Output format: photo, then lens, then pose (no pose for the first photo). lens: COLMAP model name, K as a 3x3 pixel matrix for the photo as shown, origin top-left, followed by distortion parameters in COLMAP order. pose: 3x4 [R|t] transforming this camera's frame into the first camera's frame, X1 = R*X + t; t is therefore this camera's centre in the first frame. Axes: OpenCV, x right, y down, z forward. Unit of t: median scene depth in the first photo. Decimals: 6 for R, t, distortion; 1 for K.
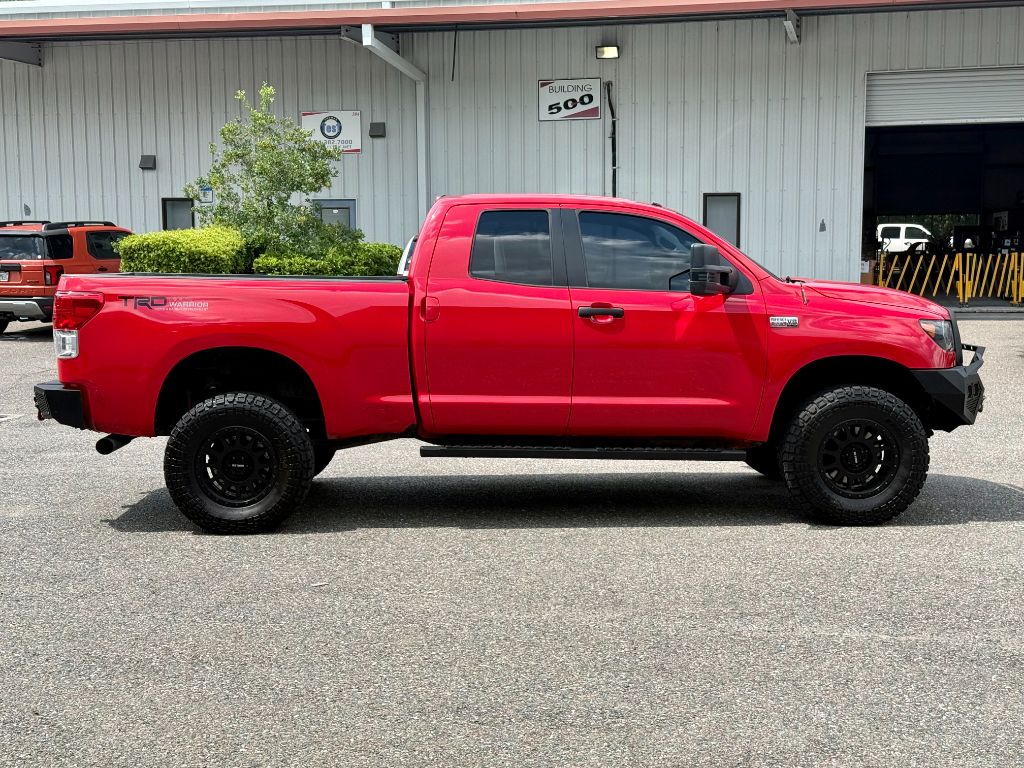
lens RADIAL K [[1437.1, 0, 512.0], [0, 1437.1, 384.0], [0, 0, 1]] dist [0.134084, -0.023984]
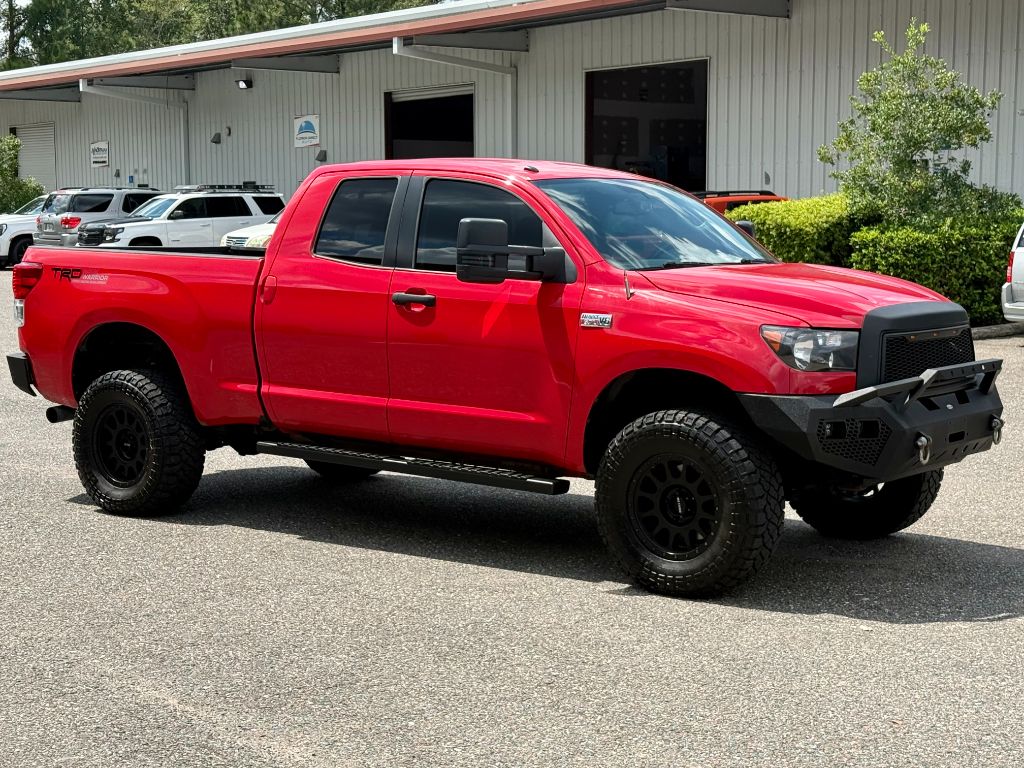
lens RADIAL K [[1652.5, 0, 443.5], [0, 1652.5, 381.4], [0, 0, 1]] dist [0.147231, -0.057759]
pose [[0.796765, 0.063001, -0.600996, 0.525017], [-0.060776, 0.997862, 0.024030, -0.021030], [0.601225, 0.017380, 0.798890, 0.193474]]
